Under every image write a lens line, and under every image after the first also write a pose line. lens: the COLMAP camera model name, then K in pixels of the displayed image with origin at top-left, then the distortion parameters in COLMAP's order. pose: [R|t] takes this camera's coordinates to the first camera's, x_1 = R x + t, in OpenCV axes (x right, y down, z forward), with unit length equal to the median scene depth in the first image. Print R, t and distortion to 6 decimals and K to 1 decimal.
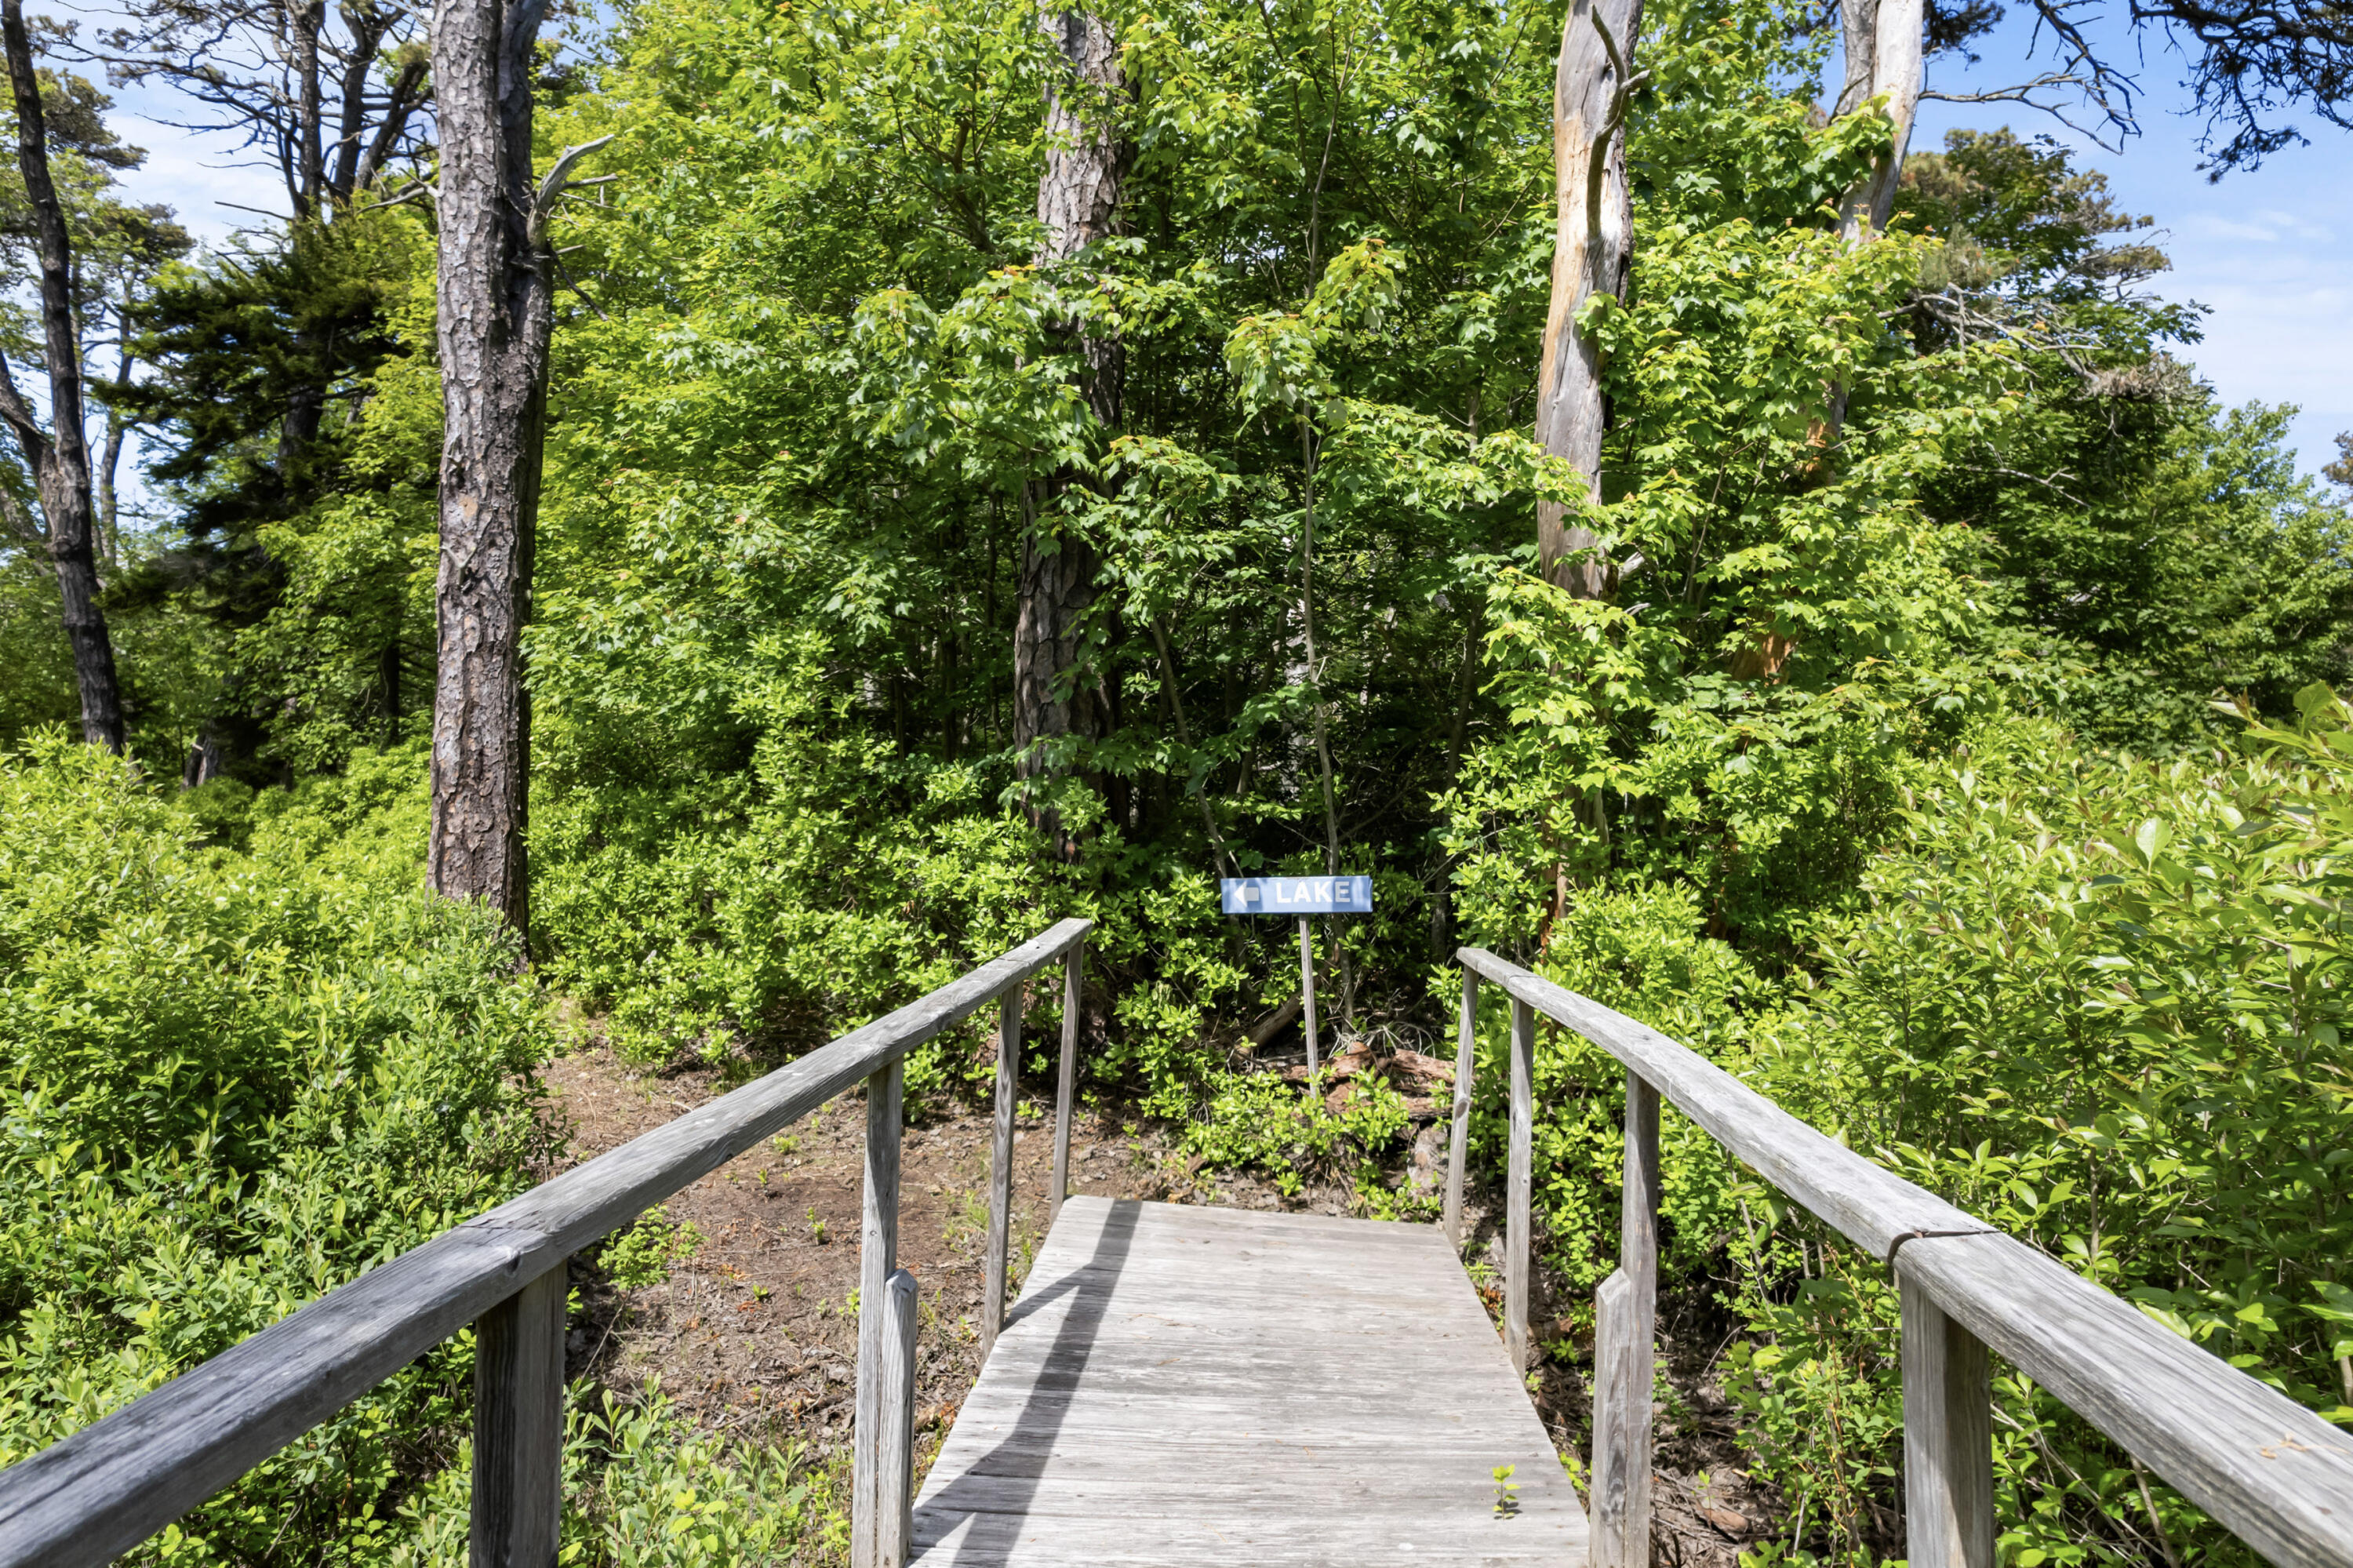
lens RADIAL K [[1513.5, 0, 1176.5], [0, 1513.5, 784.0], [0, 0, 1]] dist [-0.075104, 0.061829]
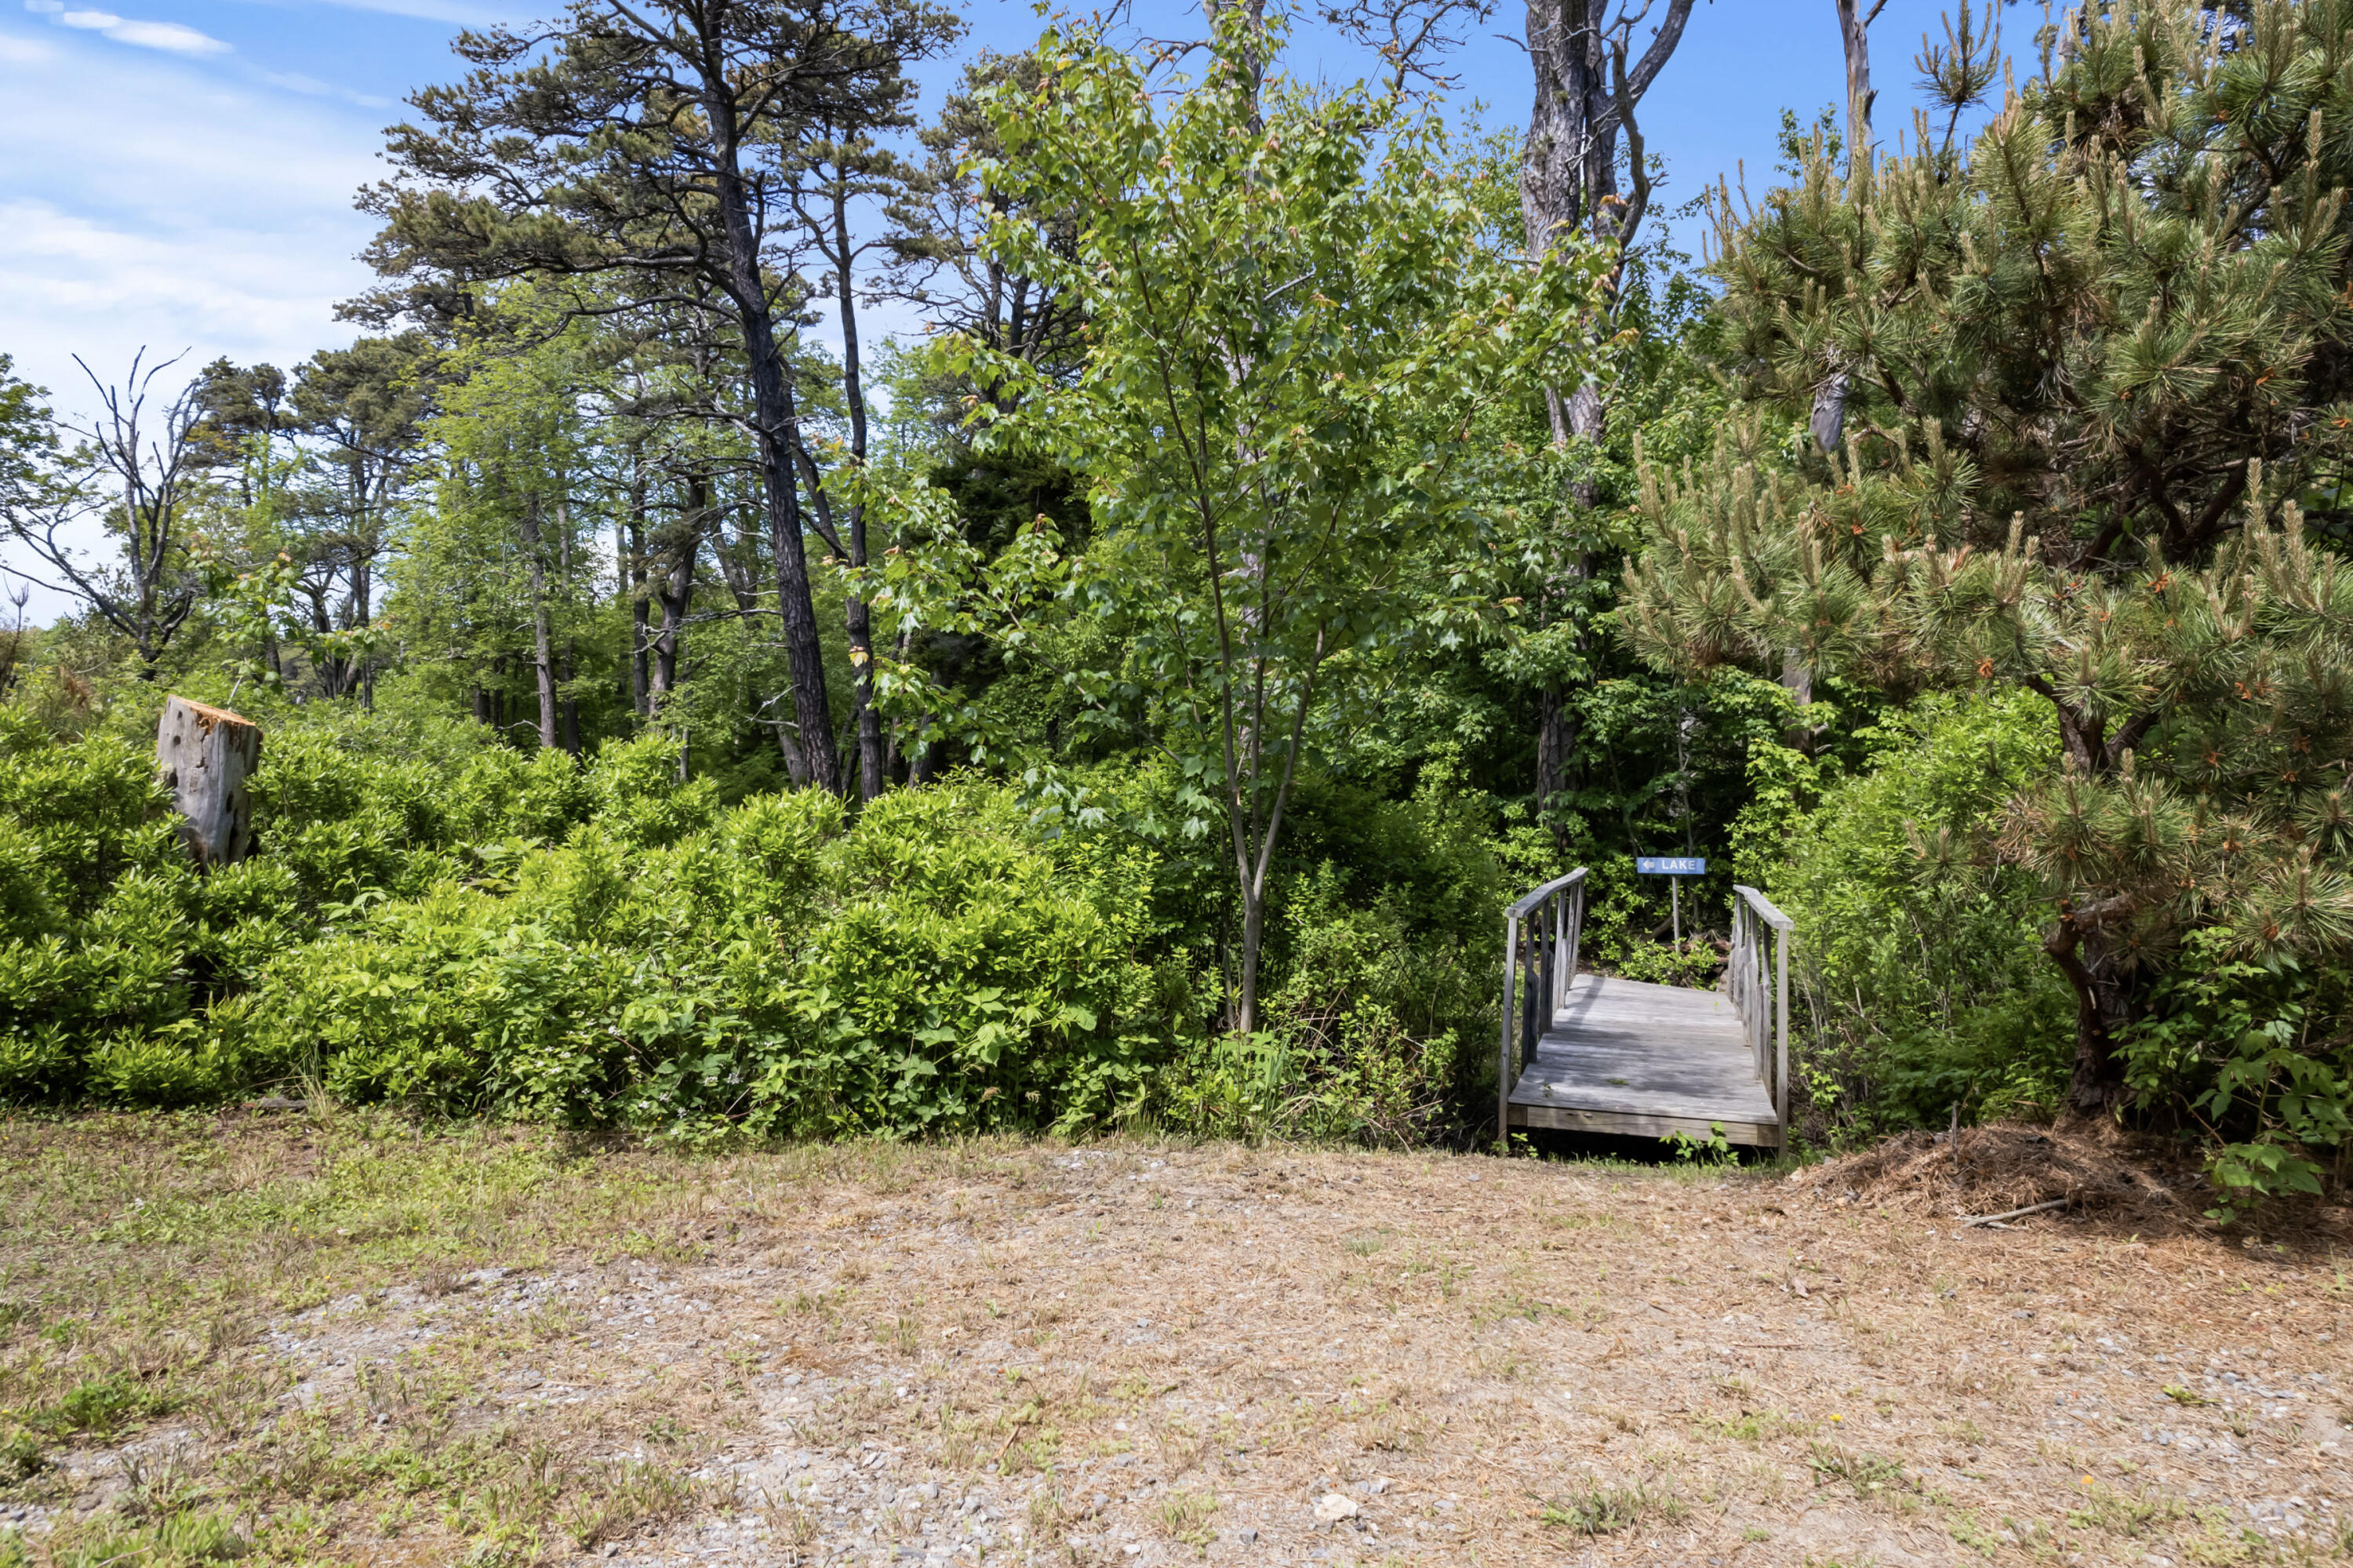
lens RADIAL K [[1513.5, 0, 1176.5], [0, 1513.5, 784.0], [0, 0, 1]] dist [-0.075104, 0.061829]
pose [[0.964765, 0.025564, -0.261870, -0.051337], [-0.024252, 0.999672, 0.008241, -0.049850], [0.261994, -0.001600, 0.965068, -1.384590]]
